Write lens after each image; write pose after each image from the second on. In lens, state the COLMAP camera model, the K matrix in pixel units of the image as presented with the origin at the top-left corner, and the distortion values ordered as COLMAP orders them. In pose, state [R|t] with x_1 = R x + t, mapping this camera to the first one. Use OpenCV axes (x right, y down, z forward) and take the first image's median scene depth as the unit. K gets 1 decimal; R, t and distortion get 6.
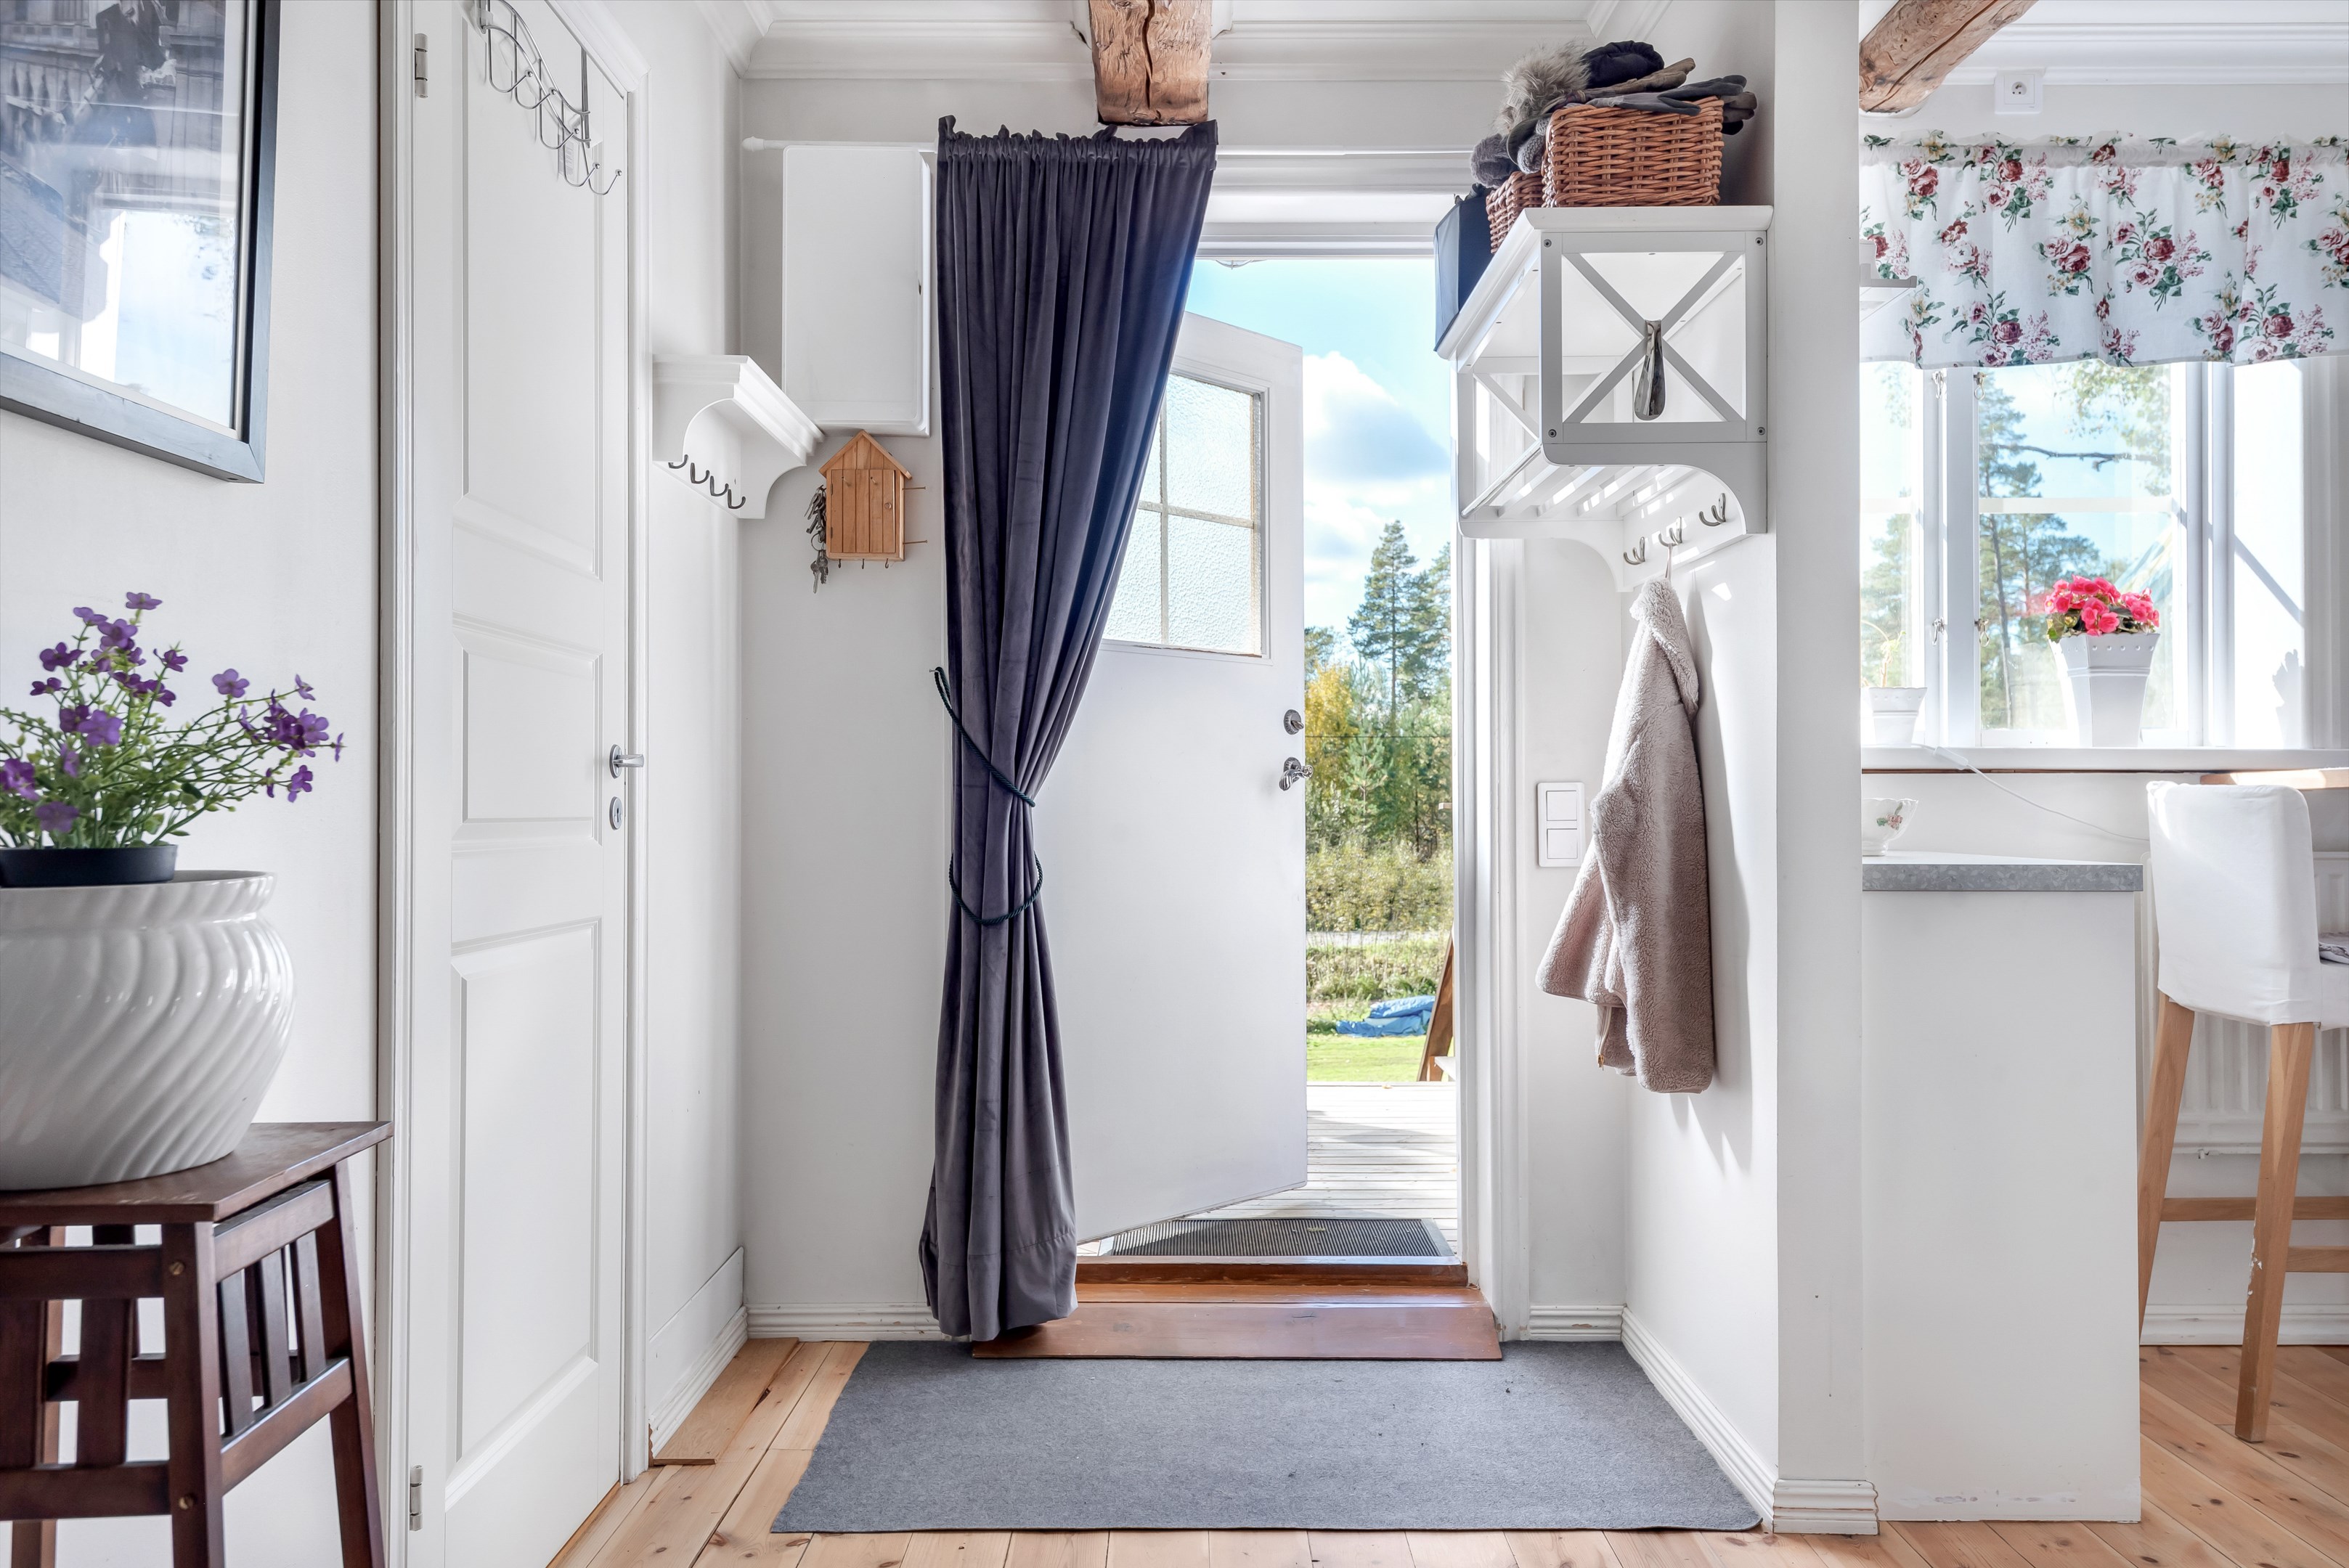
lens RADIAL K [[1759.2, 0, 1188.8], [0, 1759.2, 784.4], [0, 0, 1]] dist [0.035533, -0.026855]
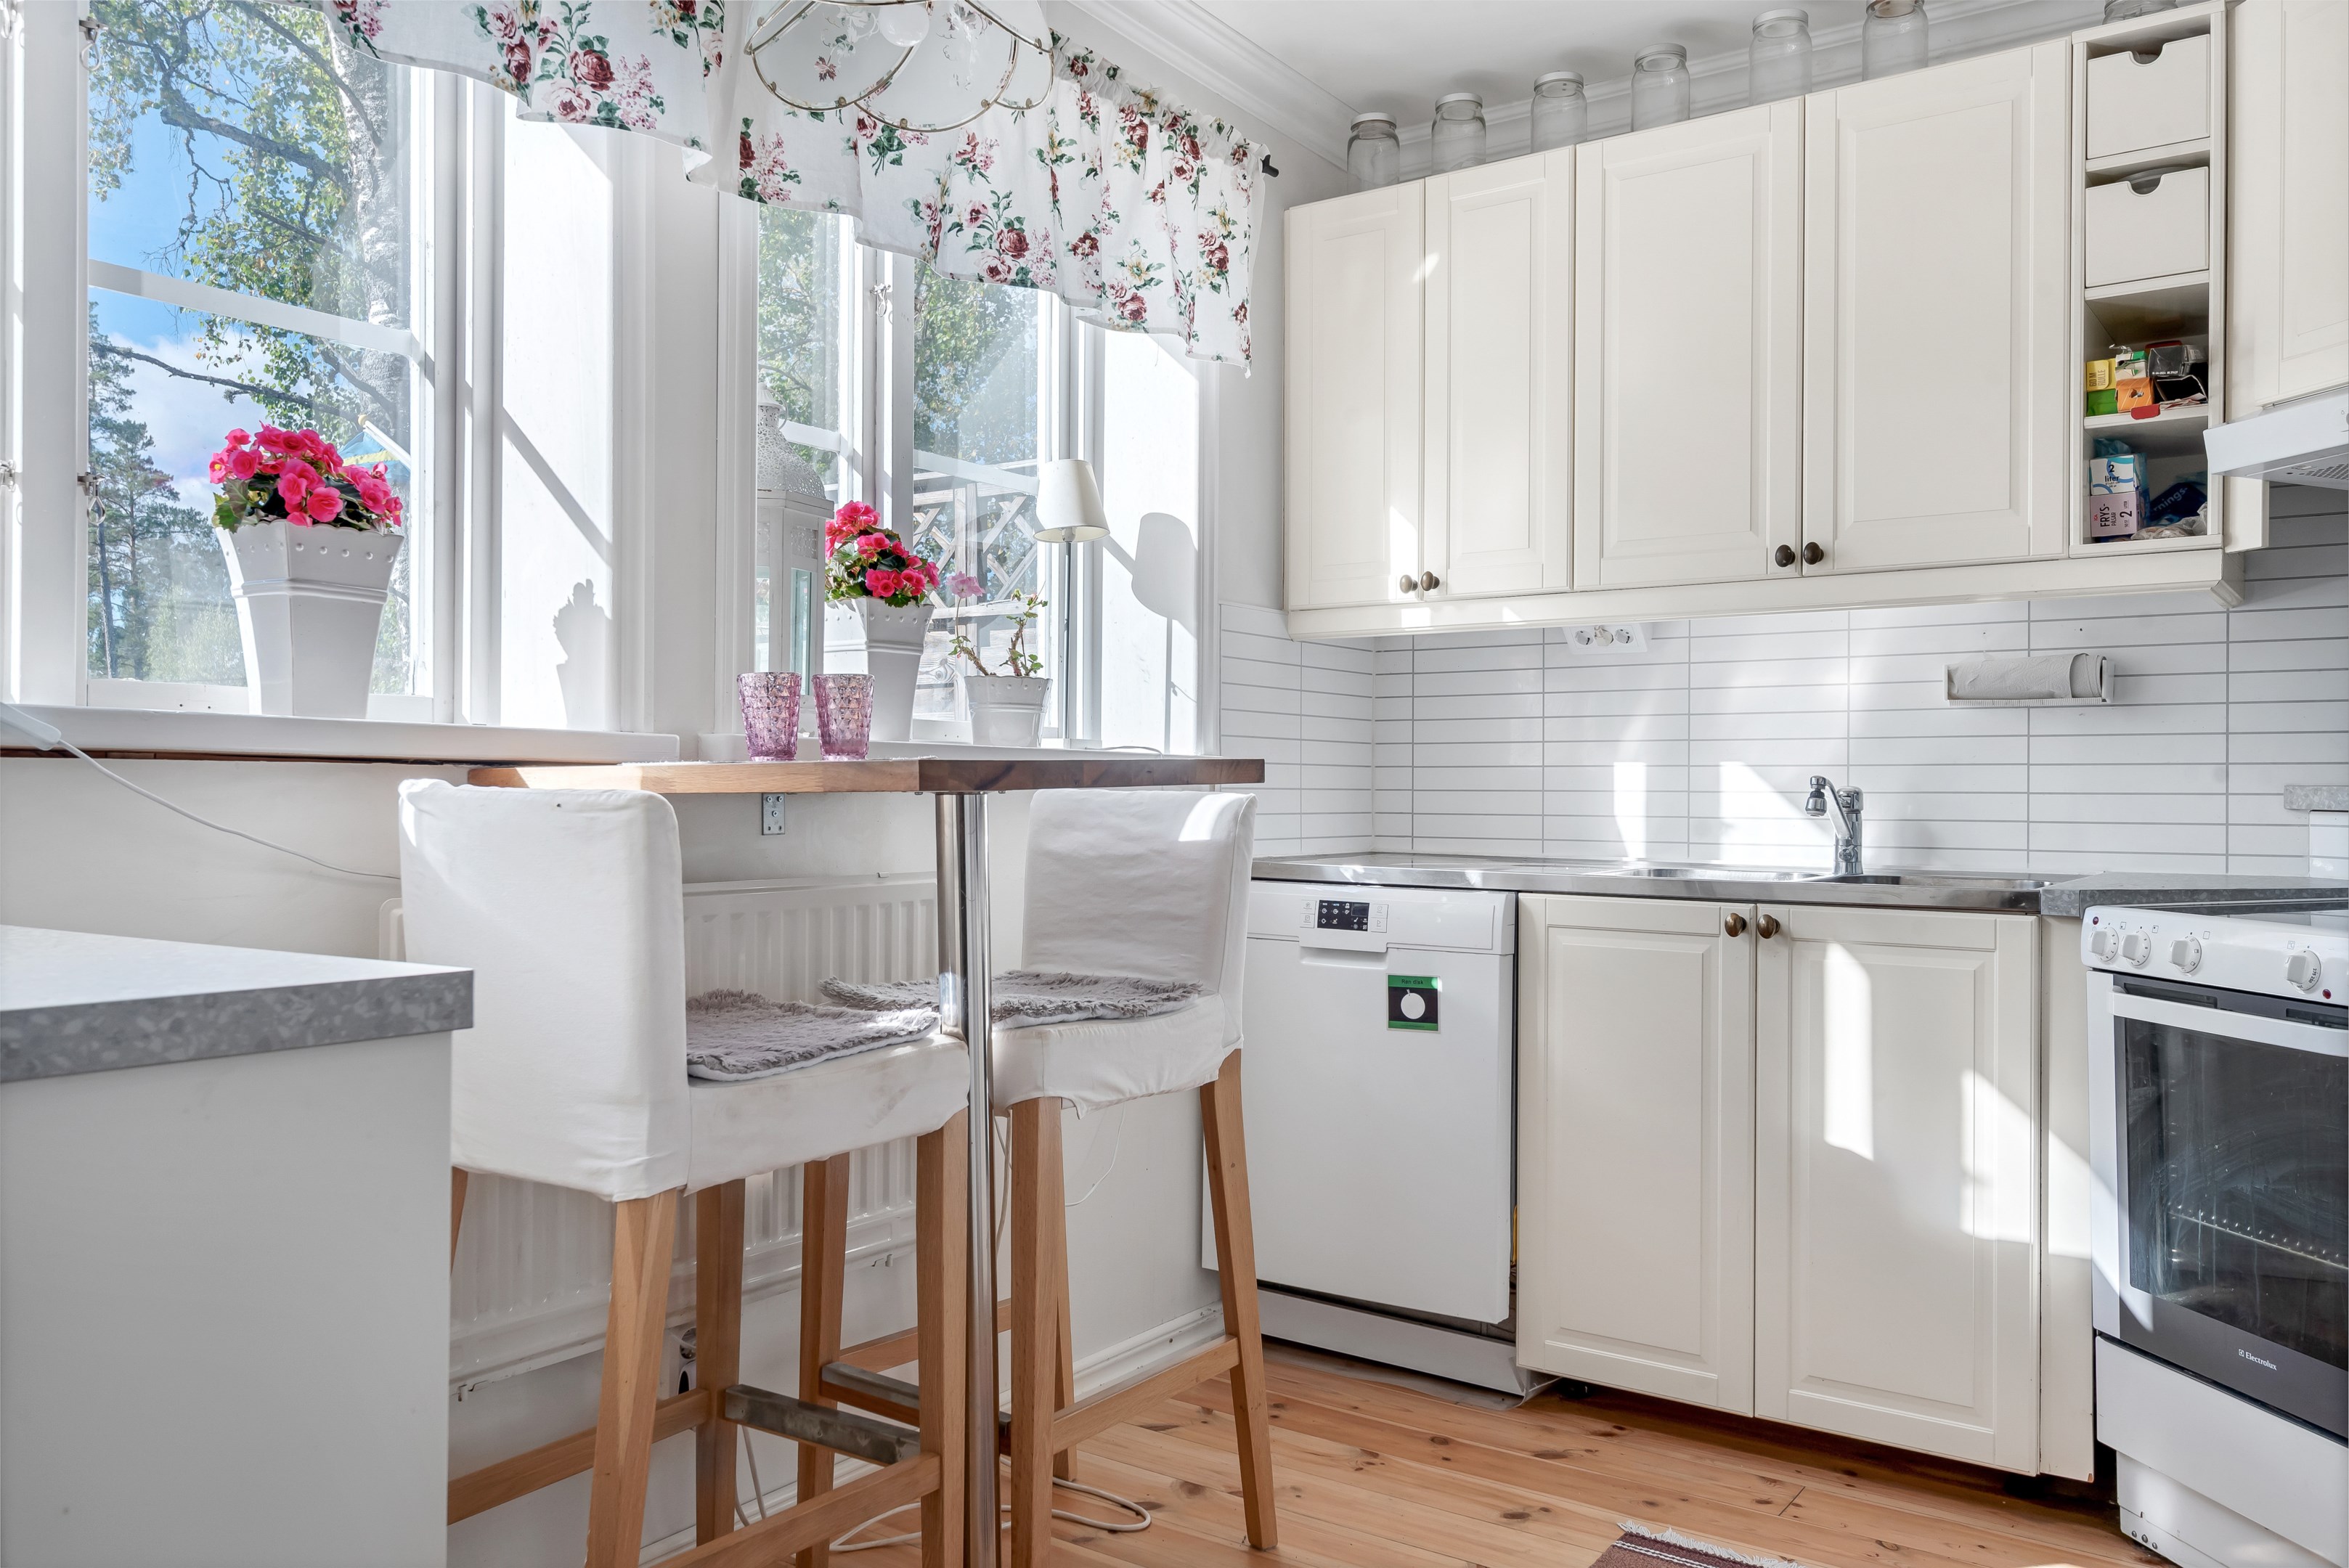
lens RADIAL K [[1759.2, 0, 1185.8], [0, 1759.2, 789.3], [0, 0, 1]] dist [0.035533, -0.026855]
pose [[0.557820, 0.007938, 0.829924, 0.191905], [-0.016406, 0.999864, 0.001463, -0.003072], [-0.829800, -0.014432, 0.557874, 0.434923]]
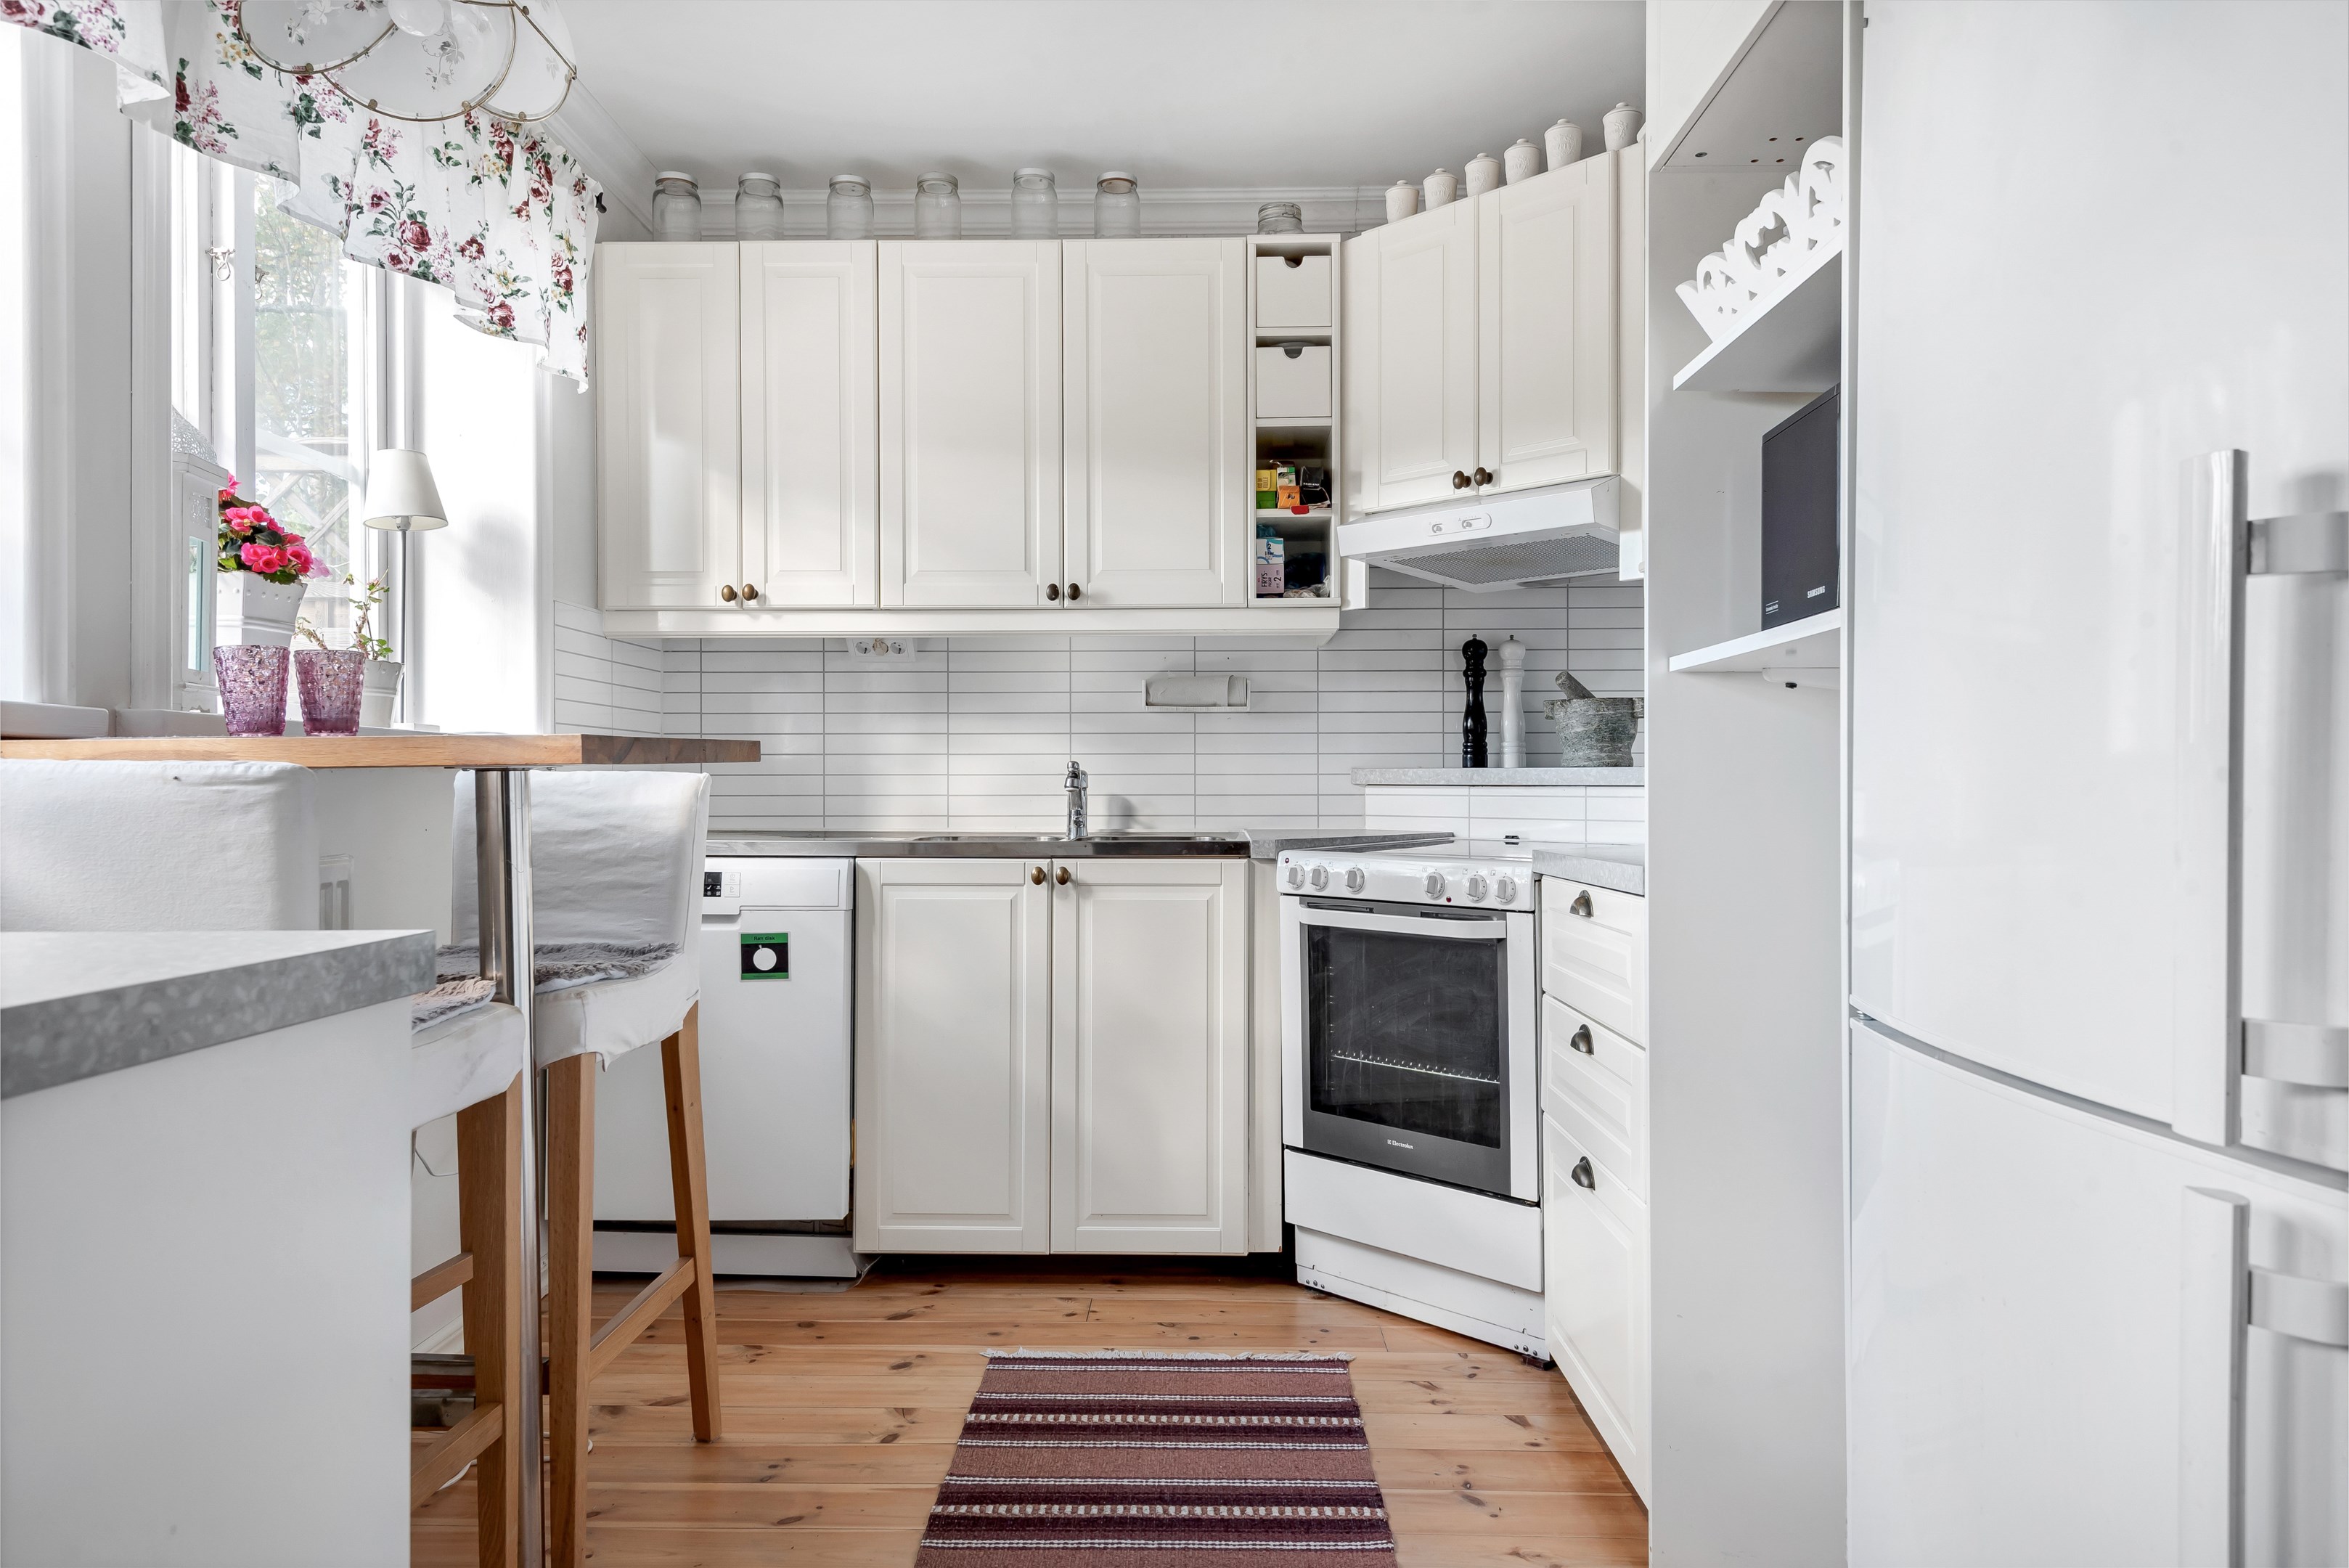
lens RADIAL K [[1514.5, 0, 1179.3], [0, 1514.5, 787.7], [0, 0, 1]] dist [0.027216, -0.017345]
pose [[0.007802, 0.003139, 0.999965, 0.109313], [-0.009460, 0.999951, -0.003065, 0.005949], [-0.999925, -0.009436, 0.007831, 0.586073]]
